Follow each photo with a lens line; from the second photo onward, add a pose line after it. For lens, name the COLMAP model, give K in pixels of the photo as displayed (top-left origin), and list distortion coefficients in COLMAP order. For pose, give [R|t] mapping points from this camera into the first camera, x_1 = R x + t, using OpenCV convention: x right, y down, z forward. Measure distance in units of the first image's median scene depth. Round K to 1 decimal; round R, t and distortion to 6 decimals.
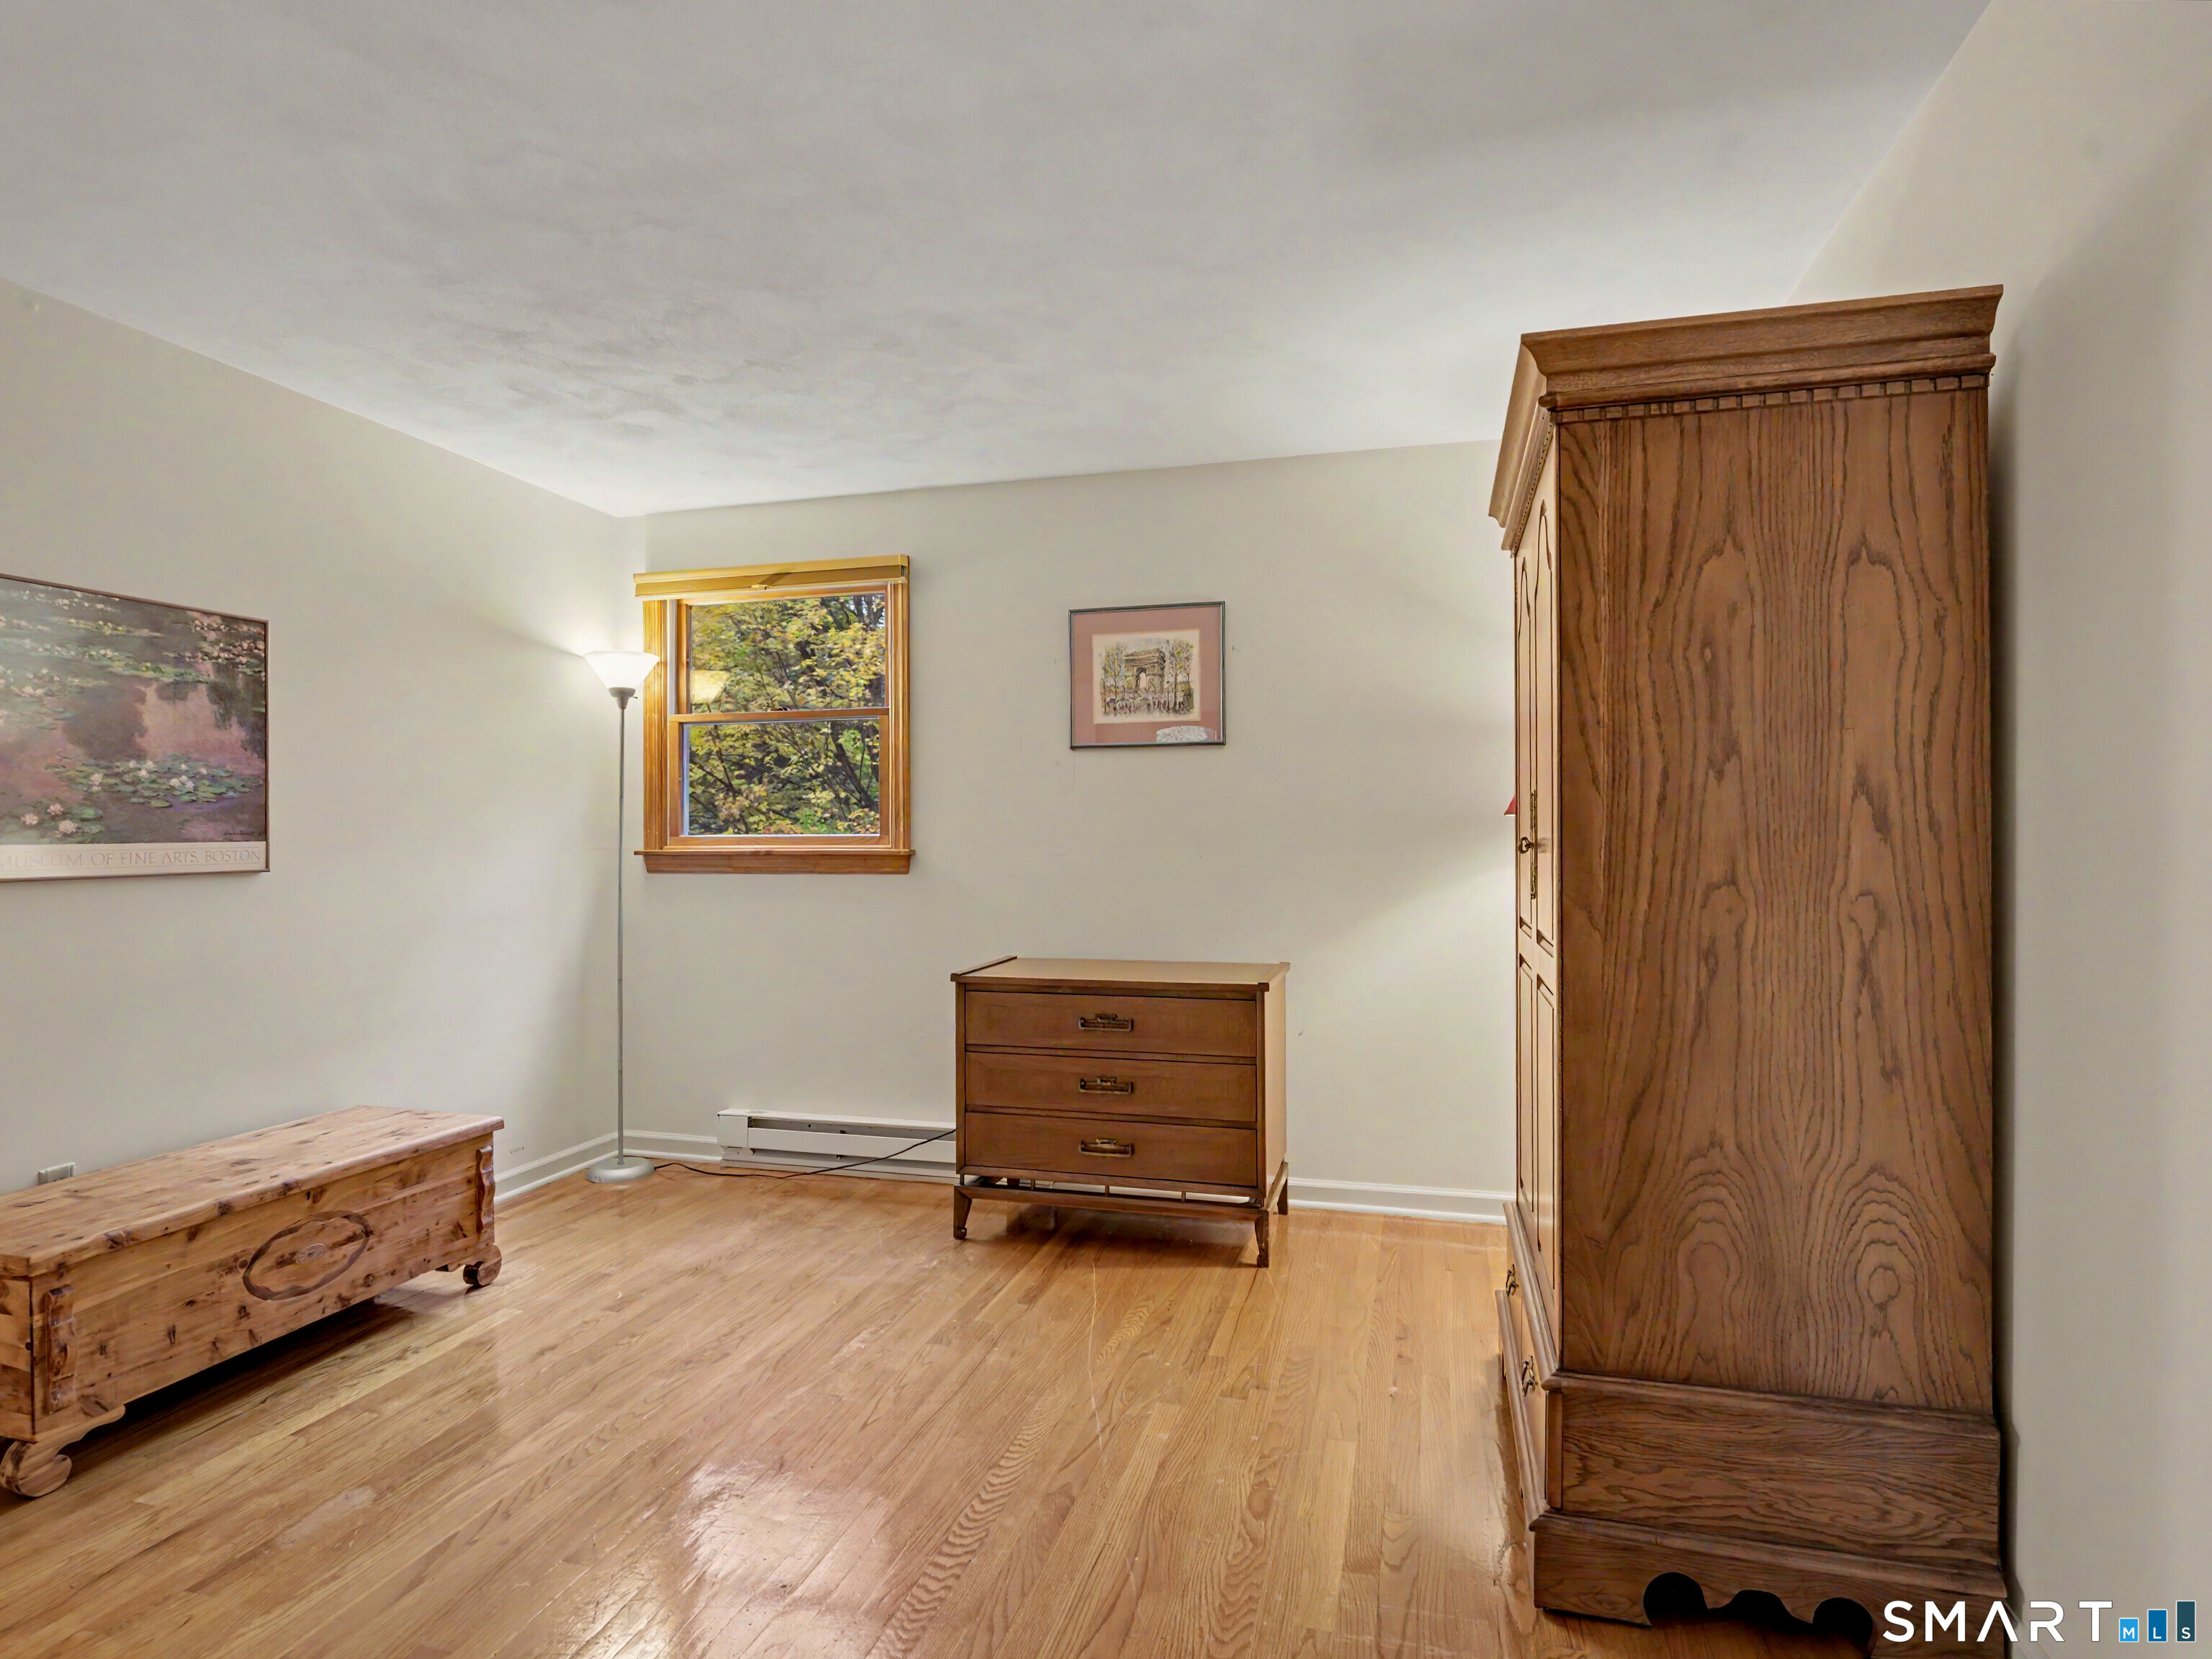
lens RADIAL K [[1204.6, 0, 1103.2], [0, 1204.6, 841.7], [0, 0, 1]] dist [-0.000672, -0.001652]
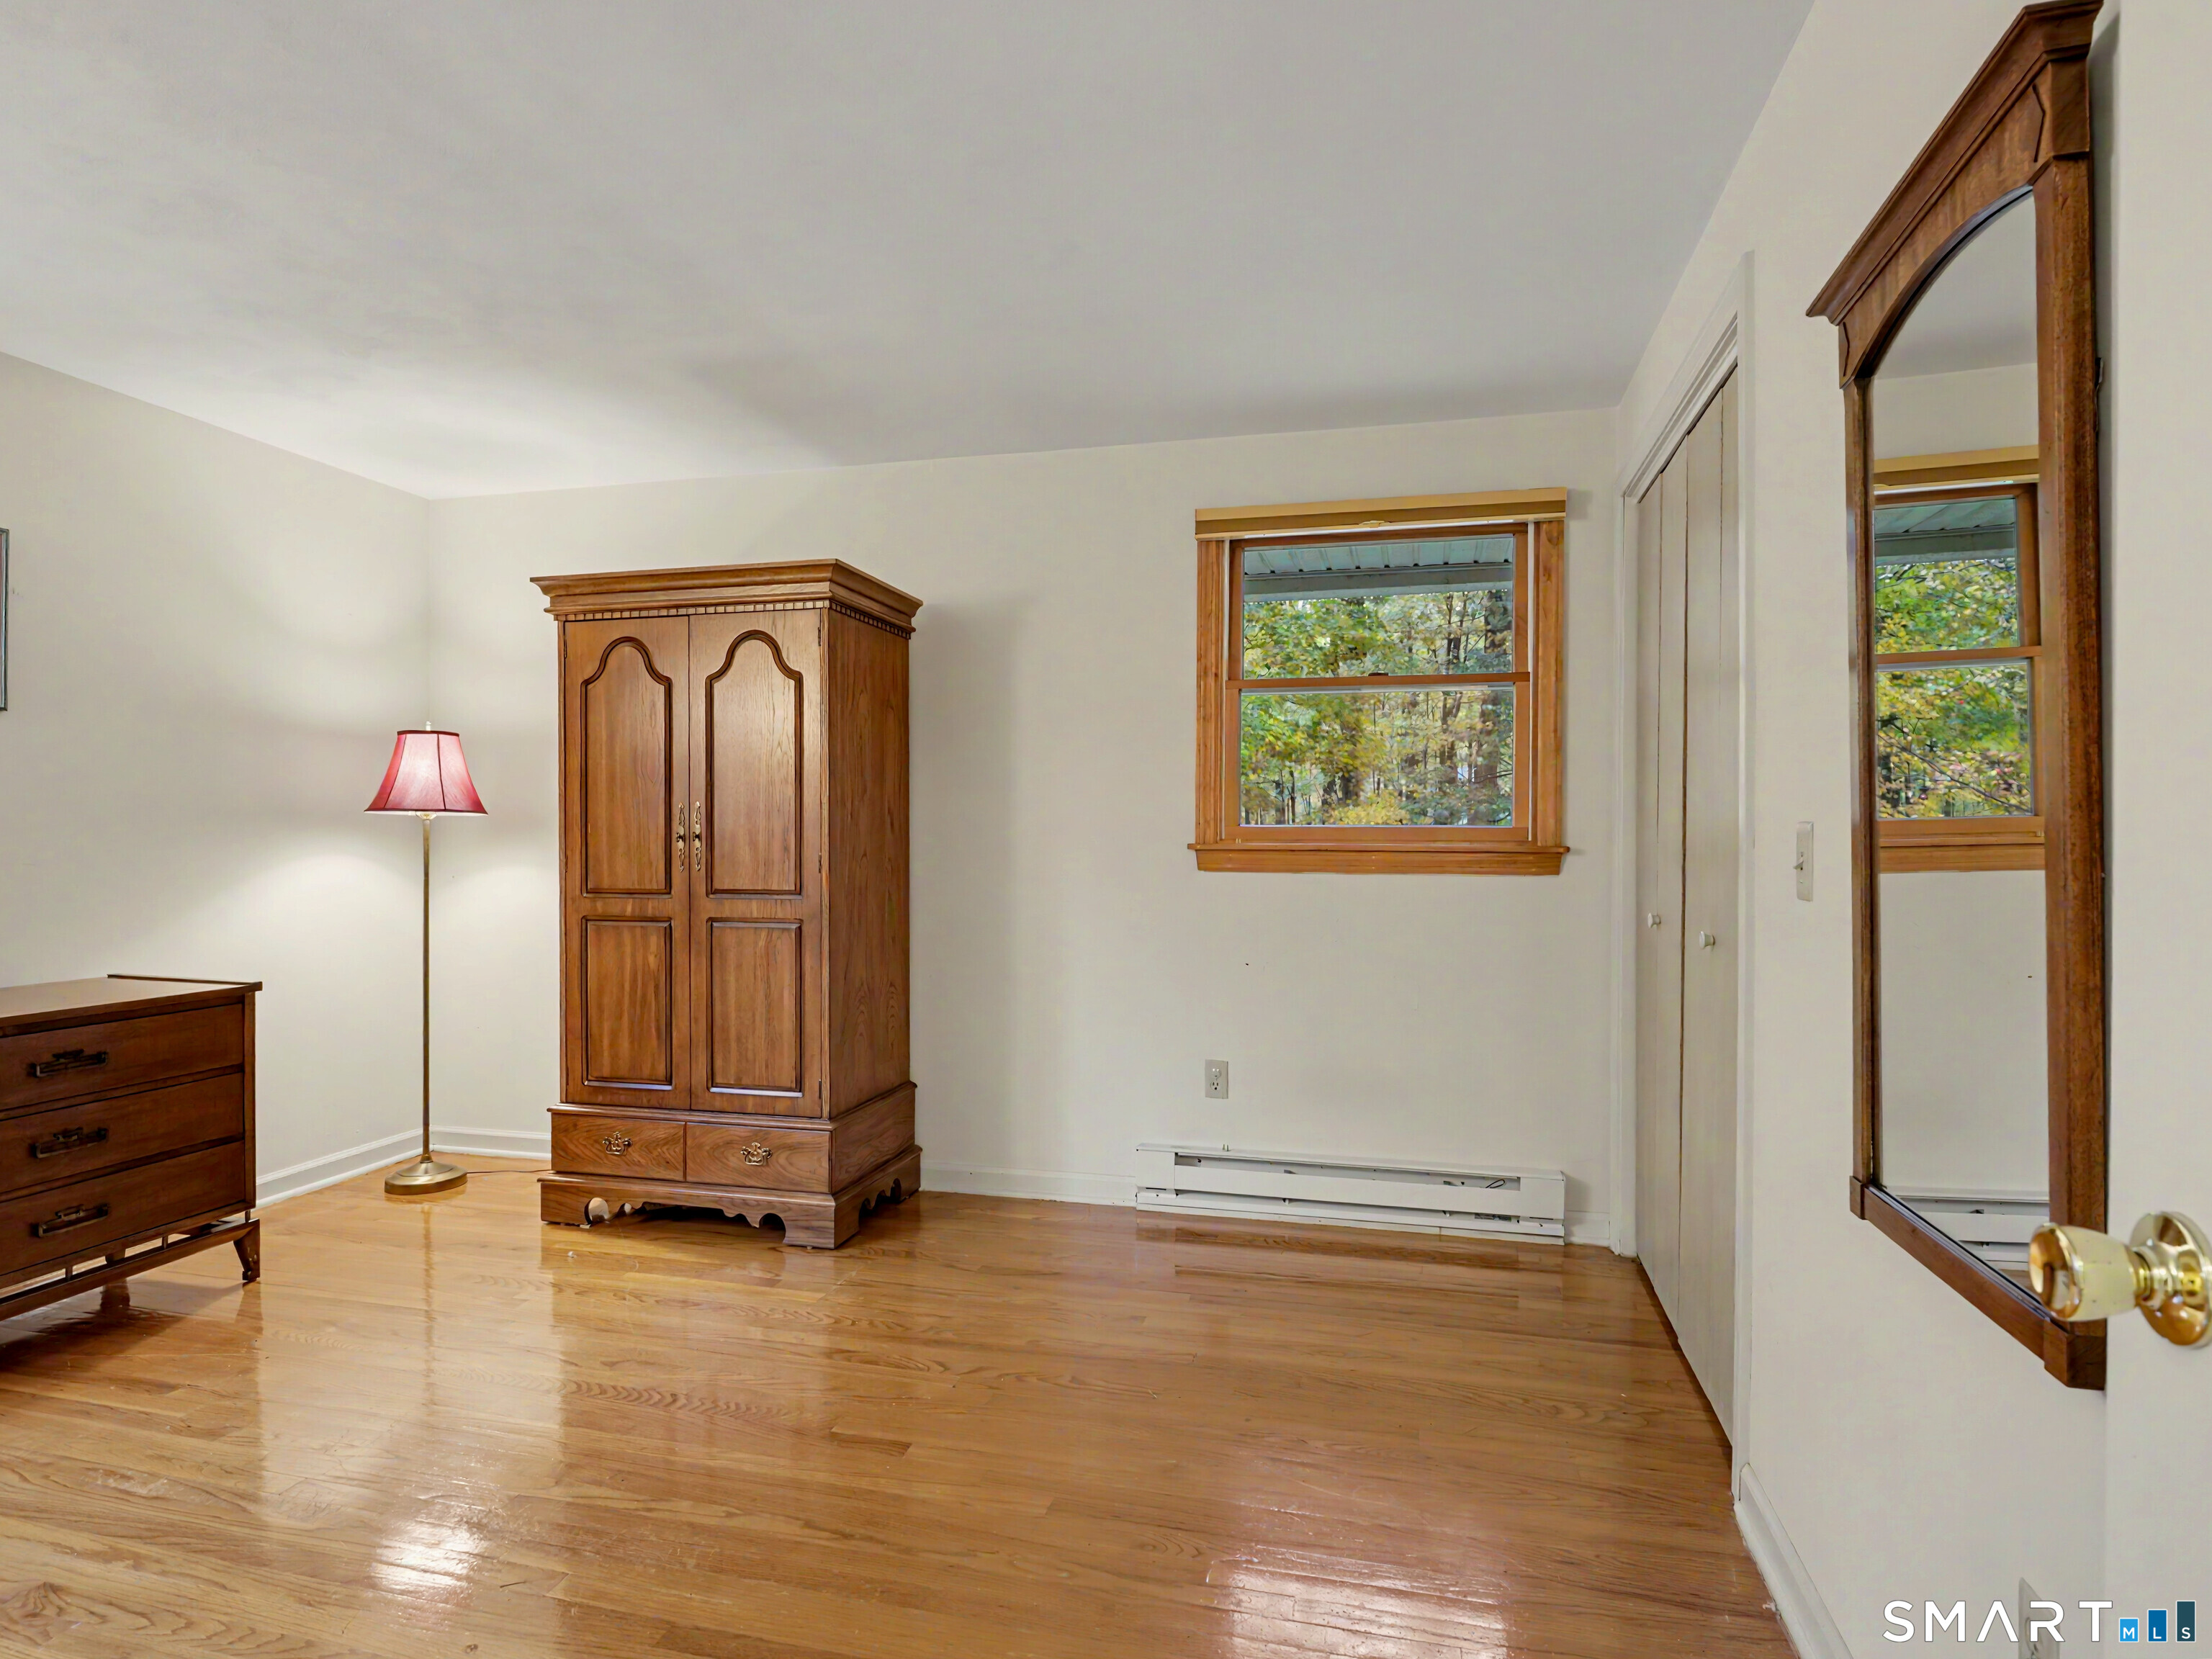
lens RADIAL K [[1204.6, 0, 1103.2], [0, 1204.6, 841.7], [0, 0, 1]] dist [-0.000672, -0.001652]
pose [[-0.004204, -0.010212, 0.999939, -0.814706], [-0.002713, 0.999944, 0.010201, -0.006651], [-0.999987, -0.002669, -0.004232, 0.325524]]
